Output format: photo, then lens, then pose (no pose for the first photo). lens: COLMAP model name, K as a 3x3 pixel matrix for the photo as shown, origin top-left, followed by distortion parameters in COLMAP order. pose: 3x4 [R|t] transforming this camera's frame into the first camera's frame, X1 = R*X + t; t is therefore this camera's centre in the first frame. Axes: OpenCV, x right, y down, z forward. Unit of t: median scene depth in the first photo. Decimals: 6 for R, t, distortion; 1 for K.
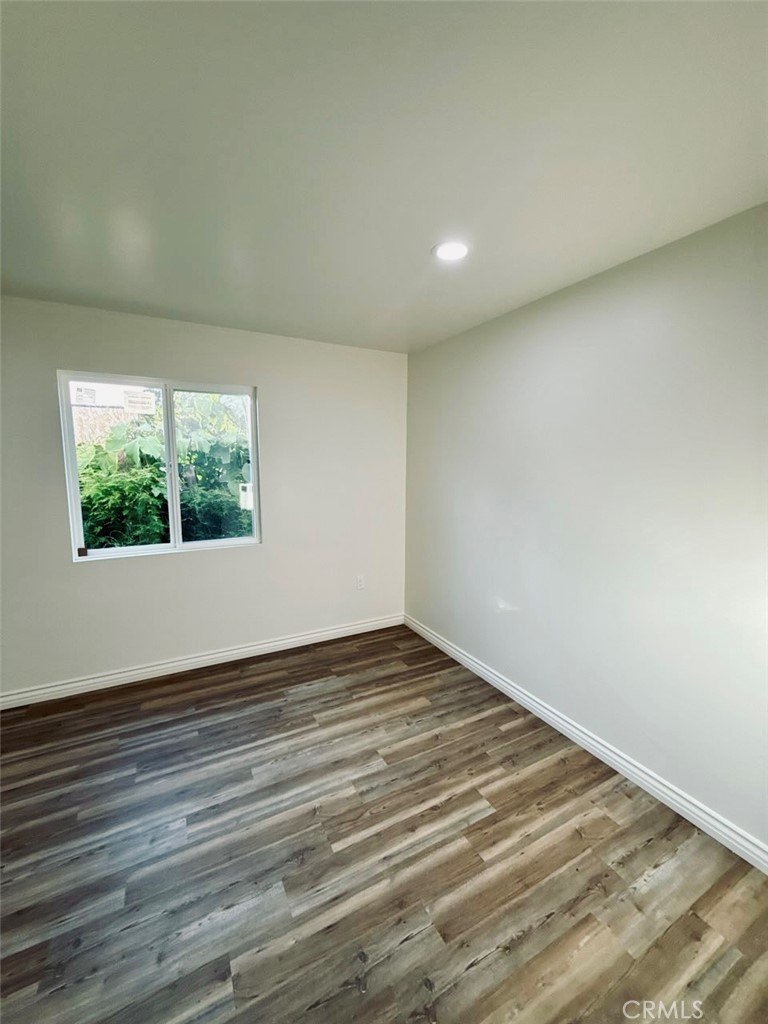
lens RADIAL K [[409.1, 0, 382.4], [0, 409.1, 512.2], [0, 0, 1]] dist [-0.002226, 0.000668]
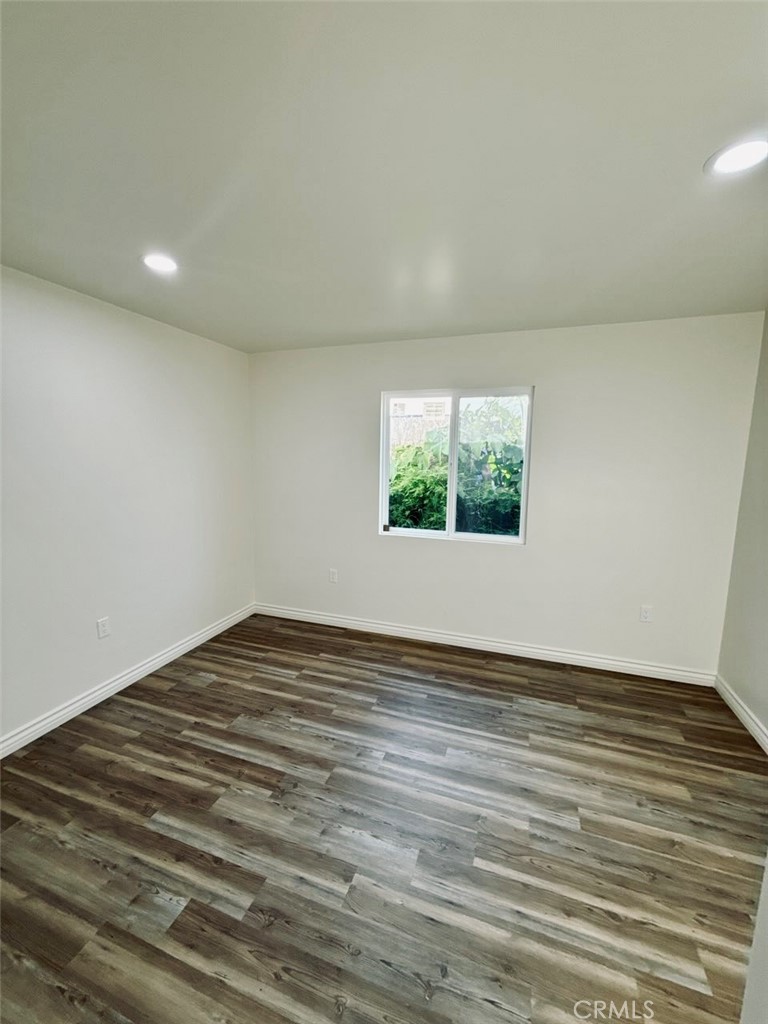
lens RADIAL K [[409.1, 0, 382.4], [0, 409.1, 512.2], [0, 0, 1]] dist [-0.002226, 0.000668]
pose [[0.677449, 0.105998, -0.727893, 0.251028], [-0.102885, 0.993490, 0.048920, -0.020052], [0.728339, 0.041749, 0.683944, 0.100151]]
